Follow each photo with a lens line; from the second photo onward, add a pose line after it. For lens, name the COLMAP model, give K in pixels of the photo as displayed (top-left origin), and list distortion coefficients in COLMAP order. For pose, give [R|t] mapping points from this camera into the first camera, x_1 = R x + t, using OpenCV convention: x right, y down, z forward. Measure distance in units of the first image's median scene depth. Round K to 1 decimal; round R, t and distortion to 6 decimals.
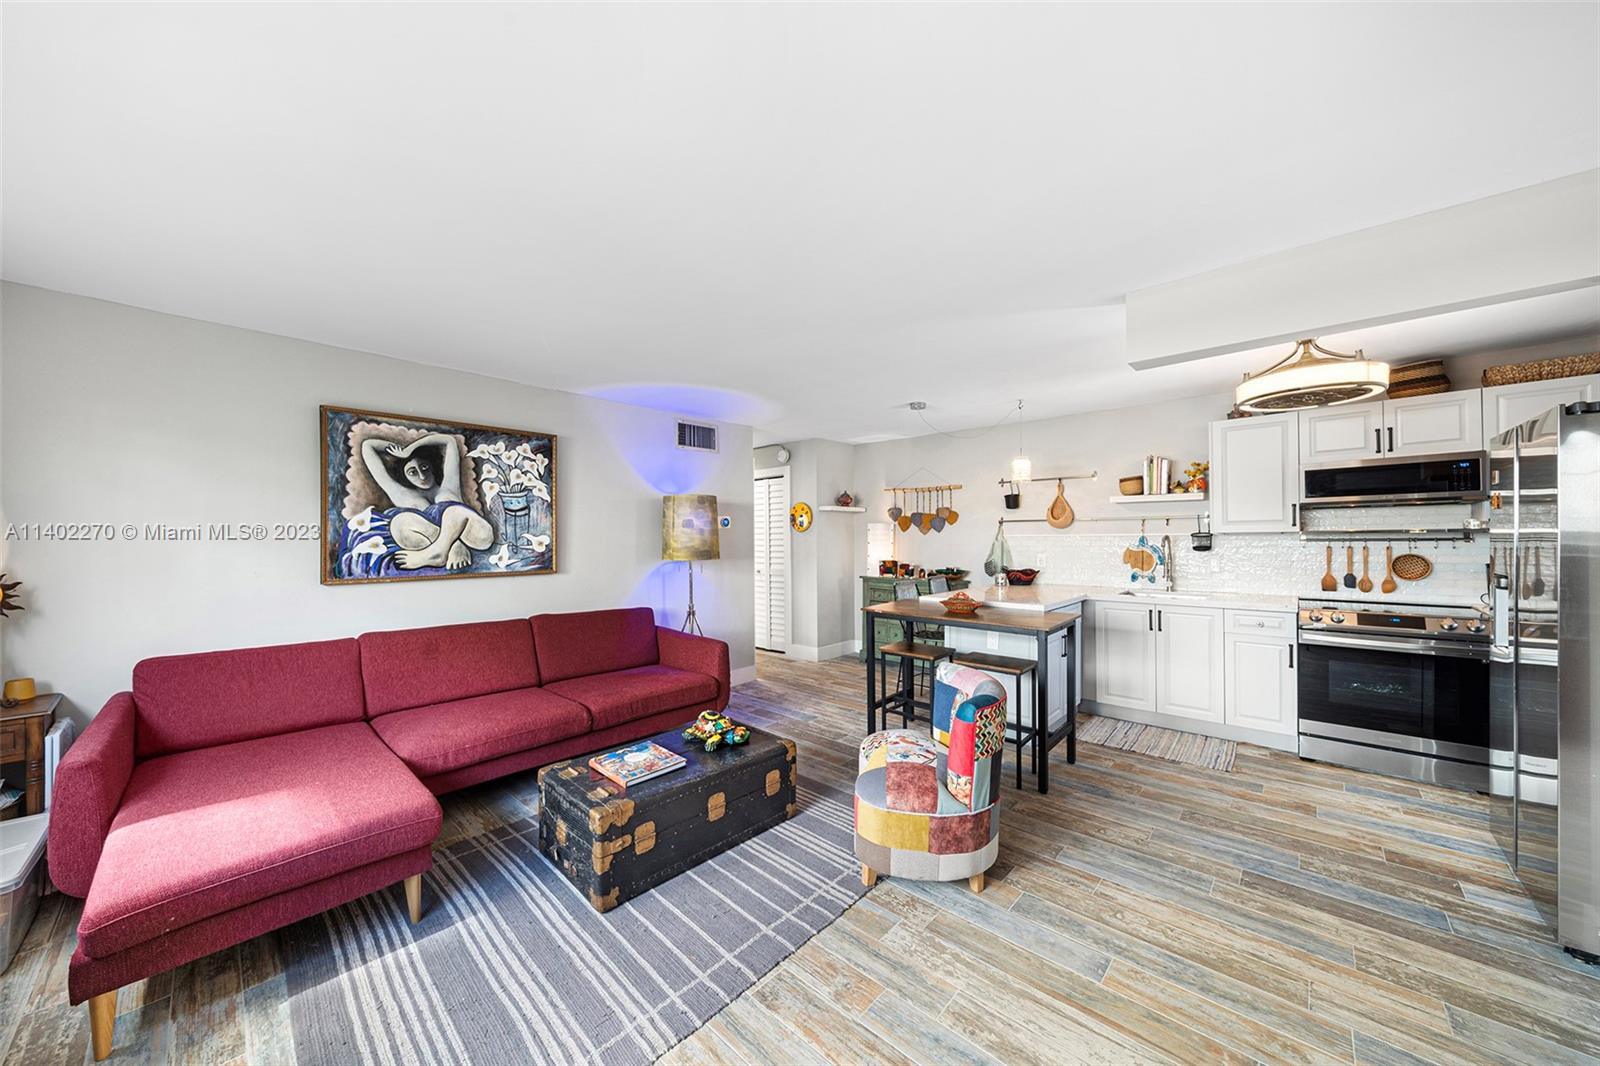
lens RADIAL K [[549.1, 0, 783.7], [0, 549.1, 544.2], [0, 0, 1]] dist [-0.006348, 0.000705]
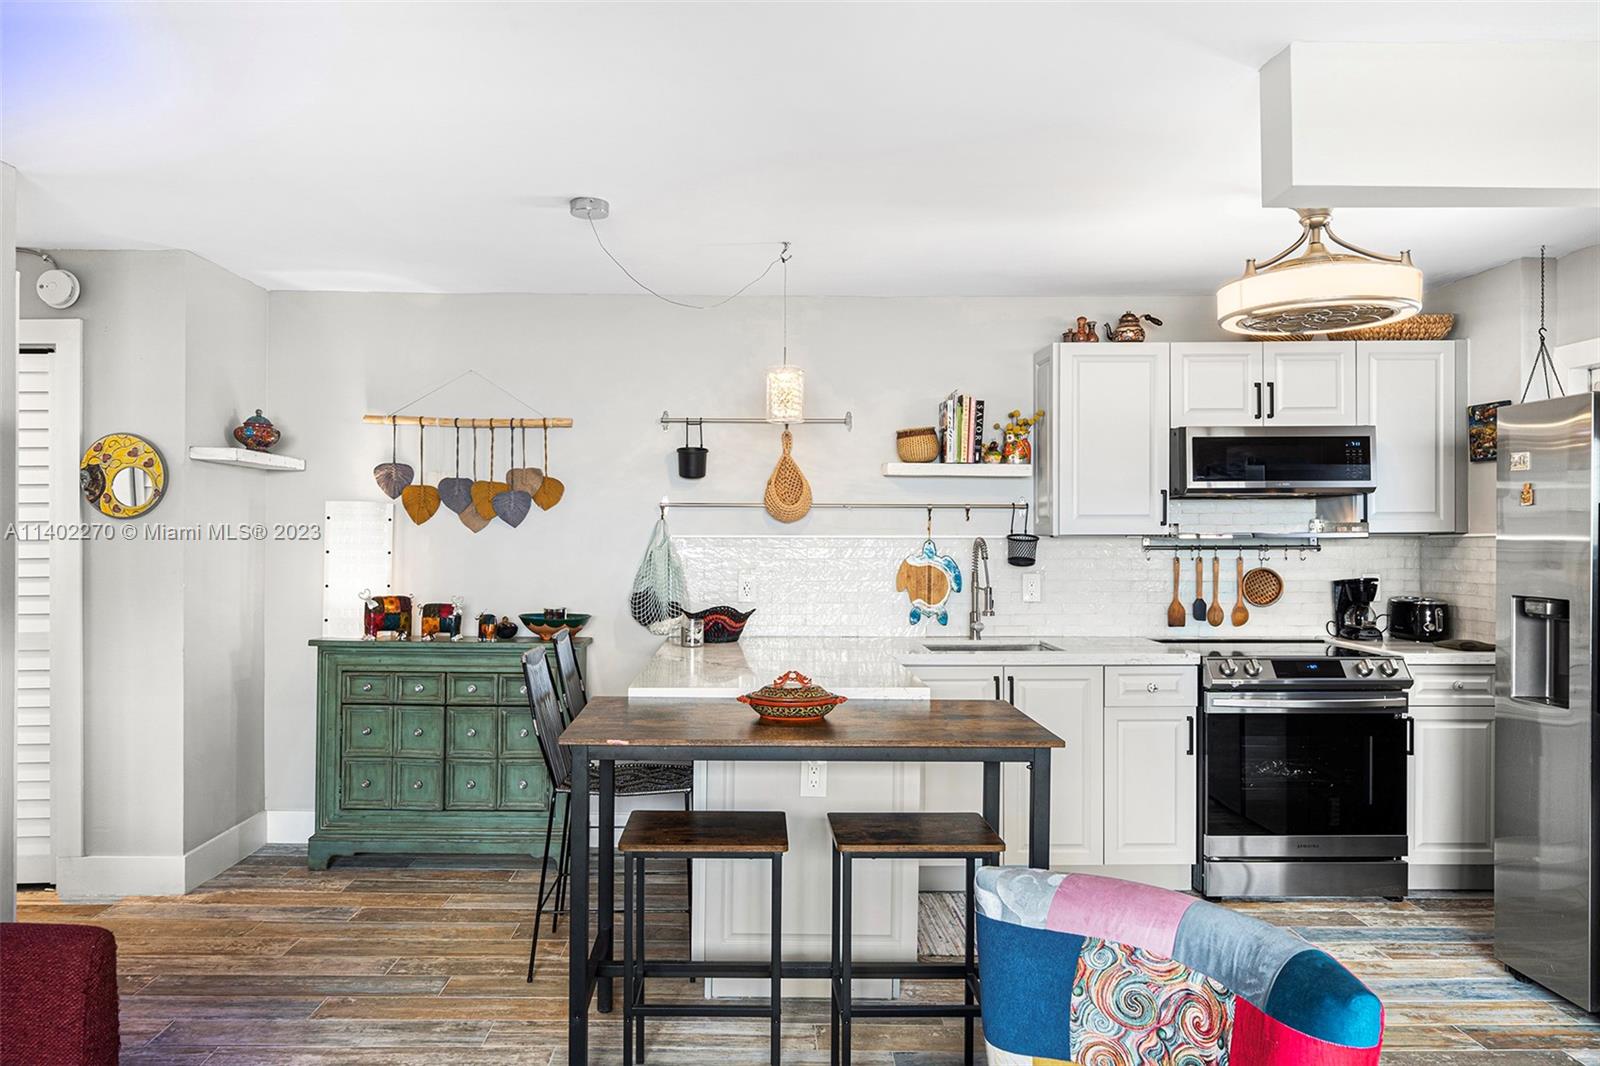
lens RADIAL K [[1094.9, 0, 756.7], [0, 1094.9, 534.6], [0, 0, 1]] dist [-0.001245, 0.002626]
pose [[0.719182, 0.009951, 0.694751, -0.261925], [0.001377, 0.999875, -0.015747, -0.003102], [-0.694821, 0.012281, 0.719078, 0.416739]]
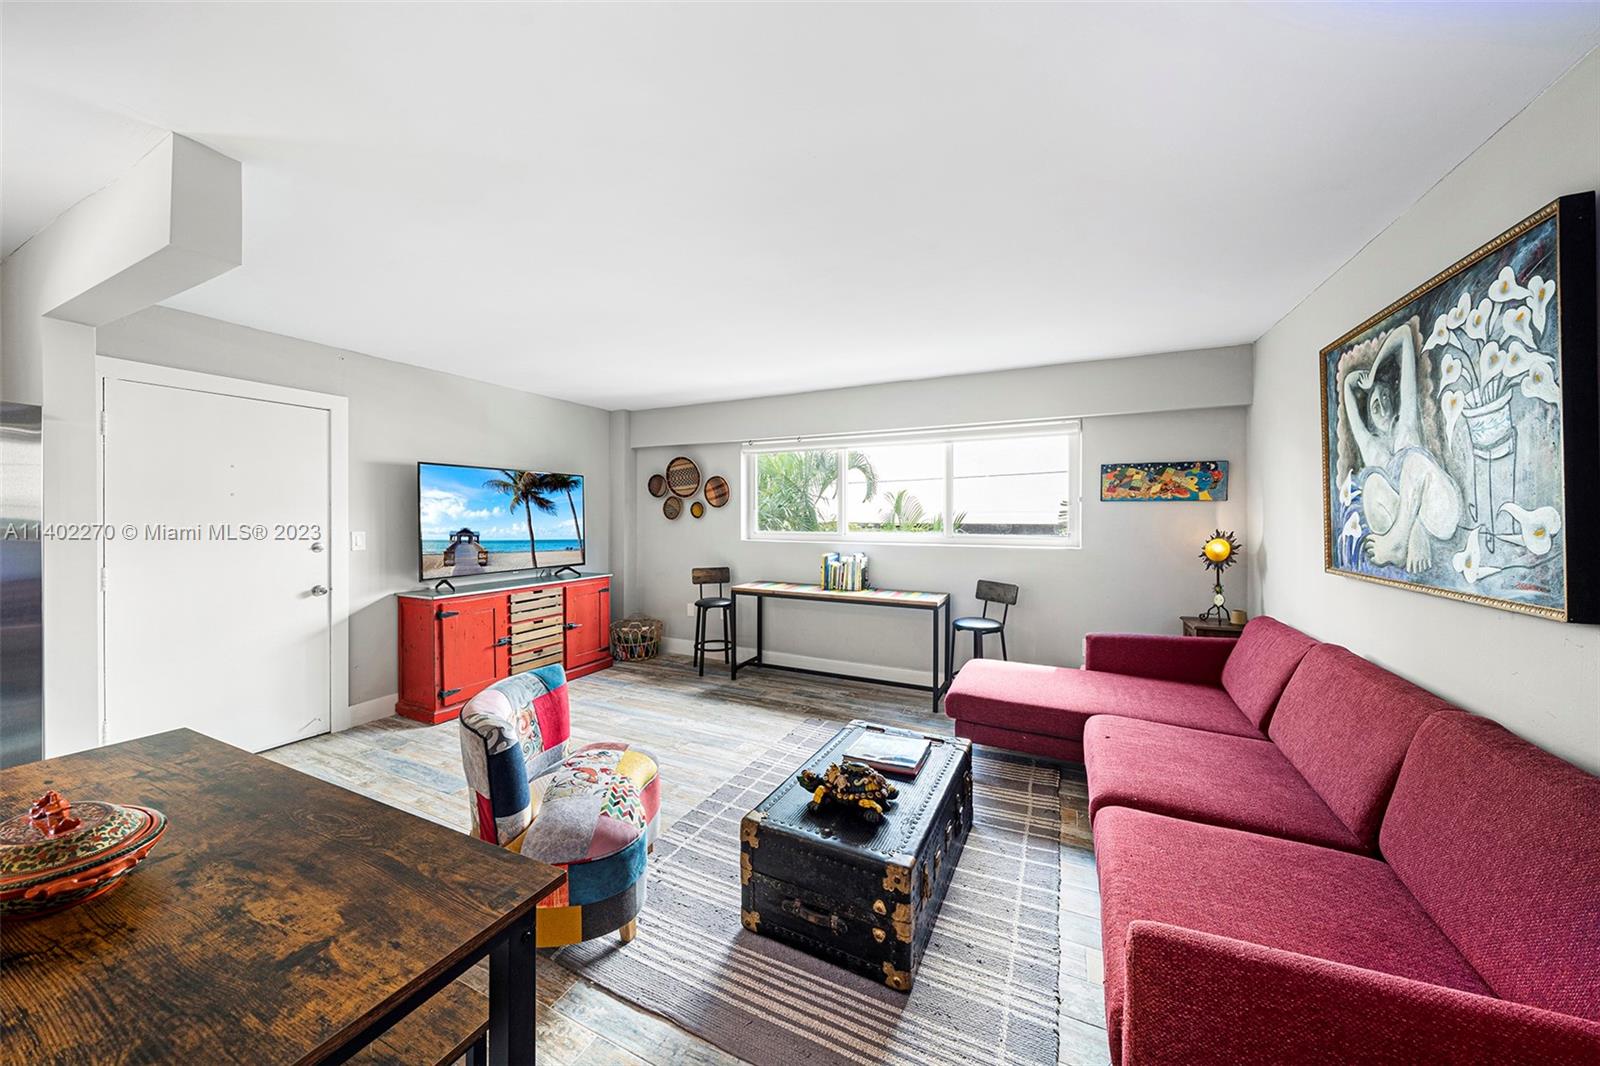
lens RADIAL K [[549.1, 0, 794.1], [0, 549.1, 526.2], [0, 0, 1]] dist [-0.006348, 0.000705]
pose [[-0.950369, 0.009937, -0.310967, 0.127395], [0.000977, 0.999580, 0.028953, -0.014753], [0.311124, 0.027212, -0.949980, 1.247351]]
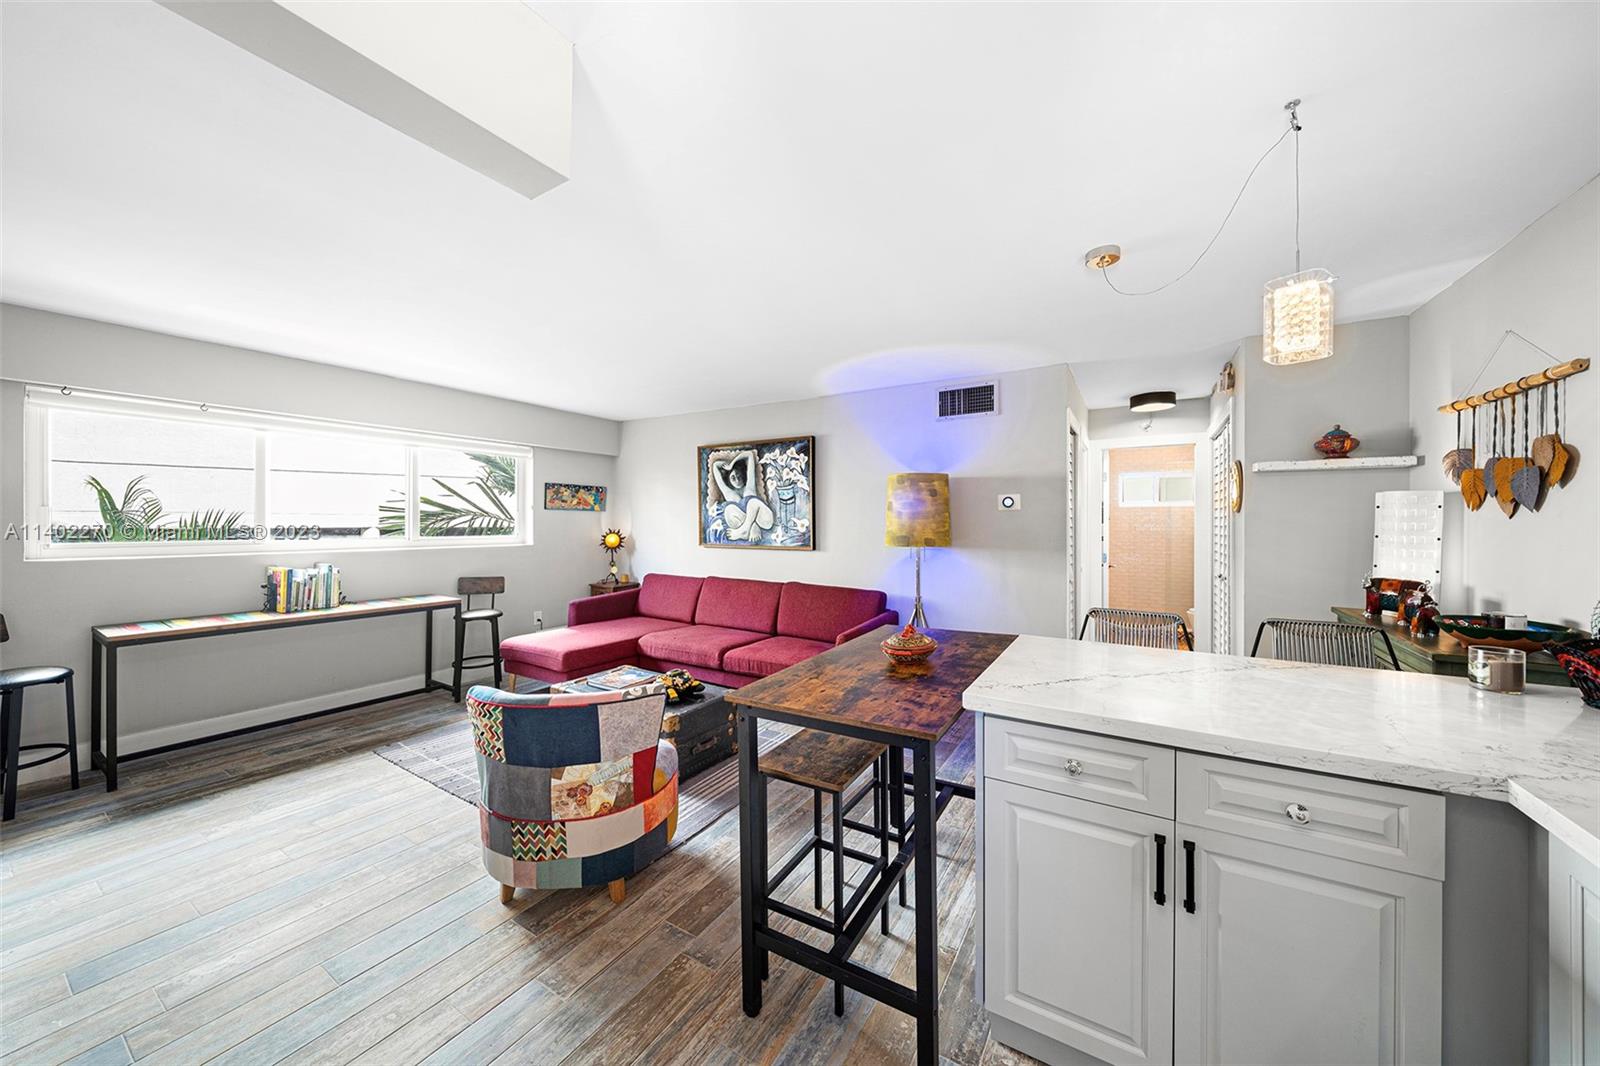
lens RADIAL K [[549.1, 0, 787.2], [0, 549.1, 524.3], [0, 0, 1]] dist [-0.006348, 0.000705]
pose [[0.198247, 0.010638, -0.980094, 0.810197], [-0.016309, 0.999838, 0.007553, -0.013410], [0.980016, 0.014487, 0.198388, 0.757391]]
